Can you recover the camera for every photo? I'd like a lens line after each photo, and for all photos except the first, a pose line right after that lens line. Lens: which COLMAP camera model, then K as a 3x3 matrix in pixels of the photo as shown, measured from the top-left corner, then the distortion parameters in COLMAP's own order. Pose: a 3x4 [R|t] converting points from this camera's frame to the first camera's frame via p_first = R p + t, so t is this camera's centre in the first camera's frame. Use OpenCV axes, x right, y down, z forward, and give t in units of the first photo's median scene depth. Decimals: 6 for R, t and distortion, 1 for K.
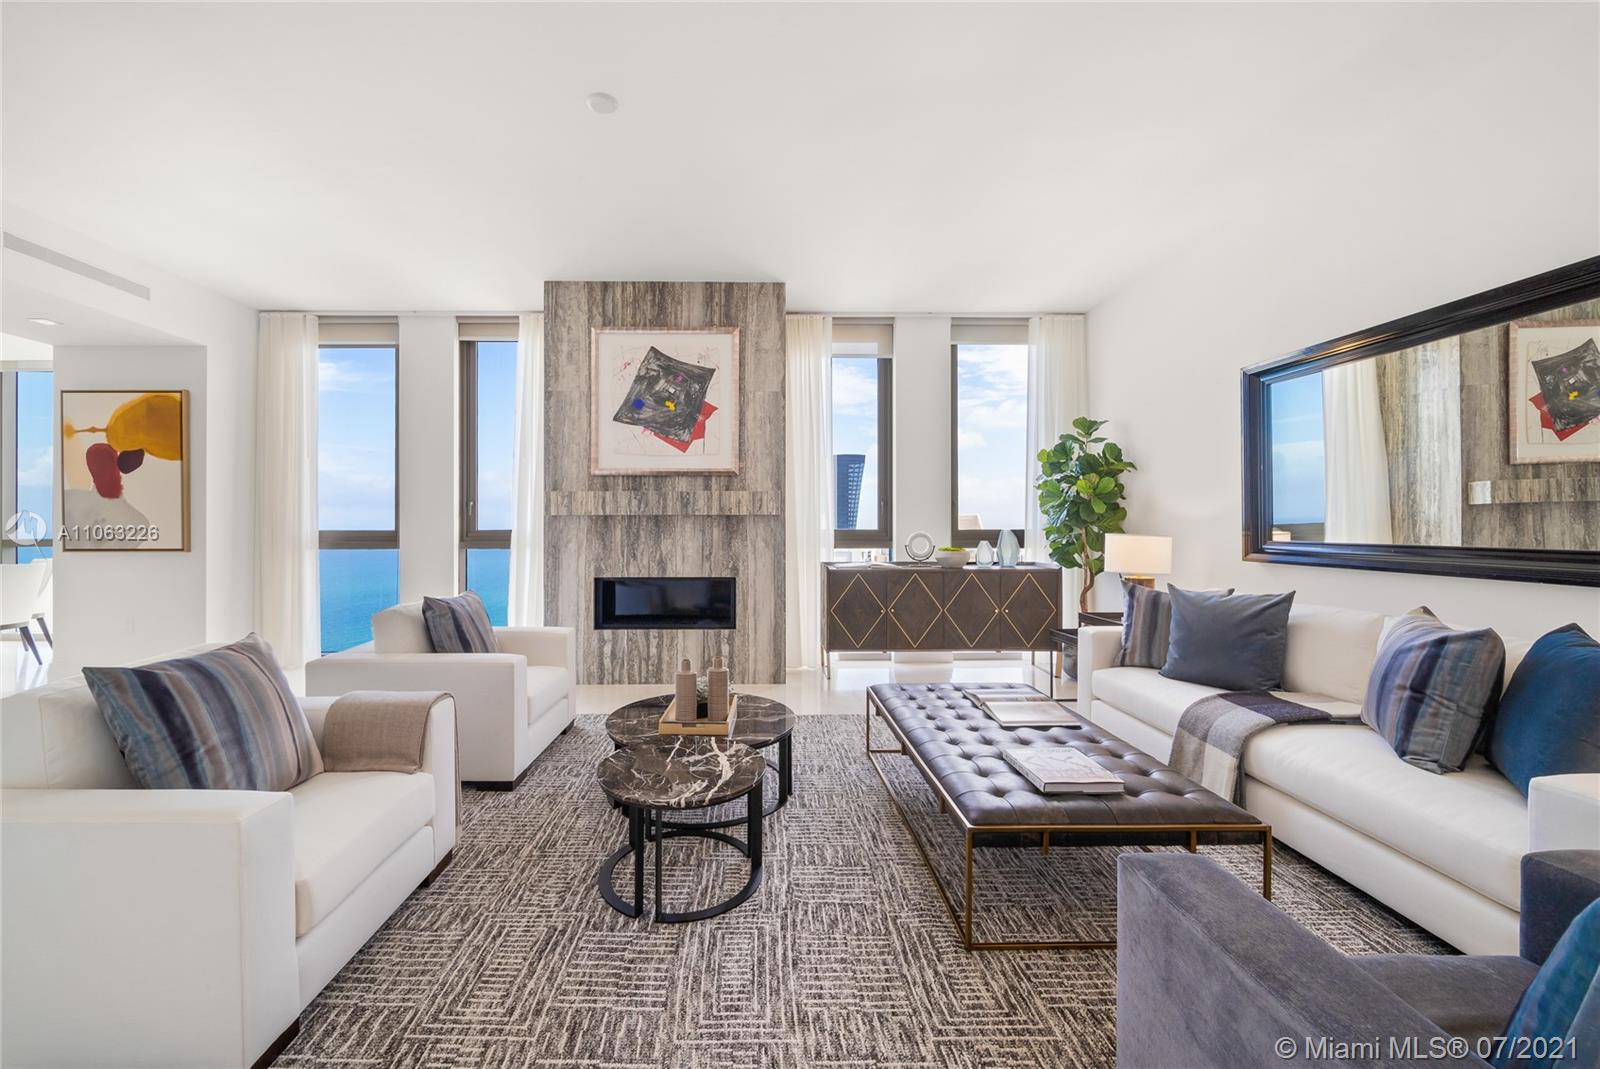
lens RADIAL K [[621.1, 0, 799.5], [0, 621.1, 521.4], [0, 0, 1]] dist [-0.000858, -0.000194]
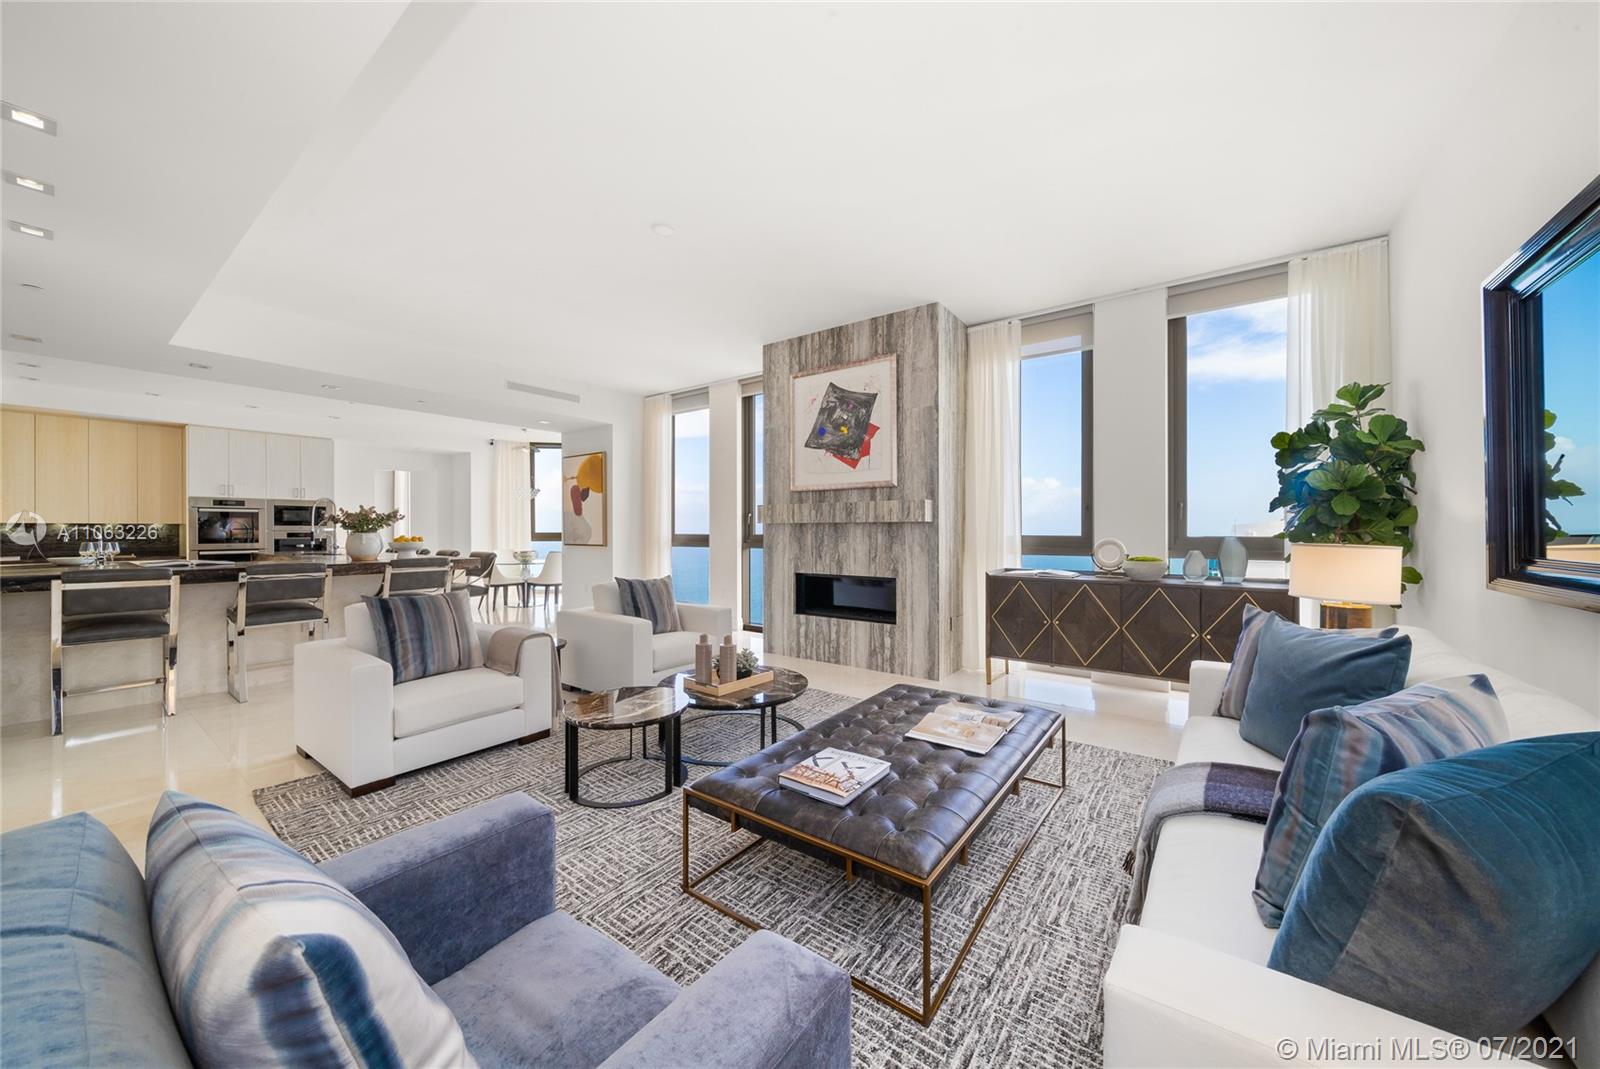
lens RADIAL K [[562.5, 0, 797.5], [0, 562.5, 527.6], [0, 0, 1]] dist [0.002018, -0.000032]
pose [[0.797967, -0.002718, -0.602695, 0.363936], [0.003113, 0.999995, -0.000388, -0.000603], [0.602693, -0.001567, 0.797972, 0.091438]]
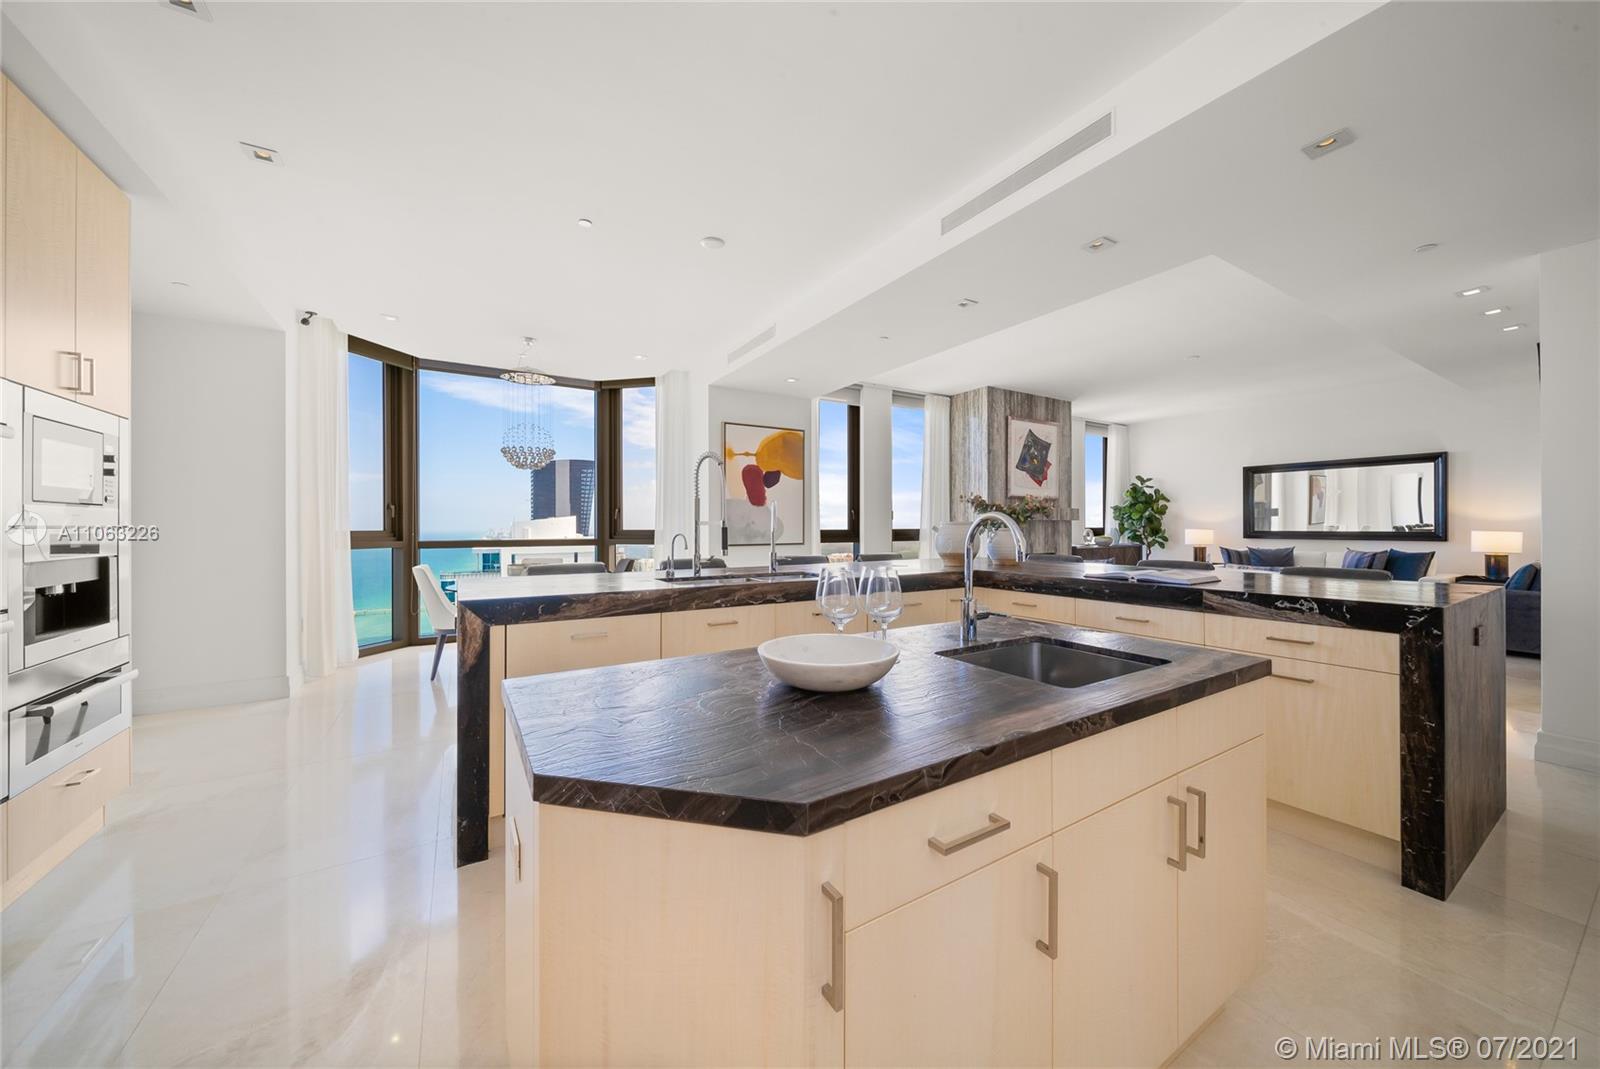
lens RADIAL K [[562.5, 0, 803.5], [0, 562.5, 524.8], [0, 0, 1]] dist [0.002018, -0.000032]
pose [[0.861543, 0.000710, 0.507685, -1.651278], [-0.003236, 0.999986, 0.004091, -0.001846], [-0.507675, -0.005167, 0.861533, -0.098034]]
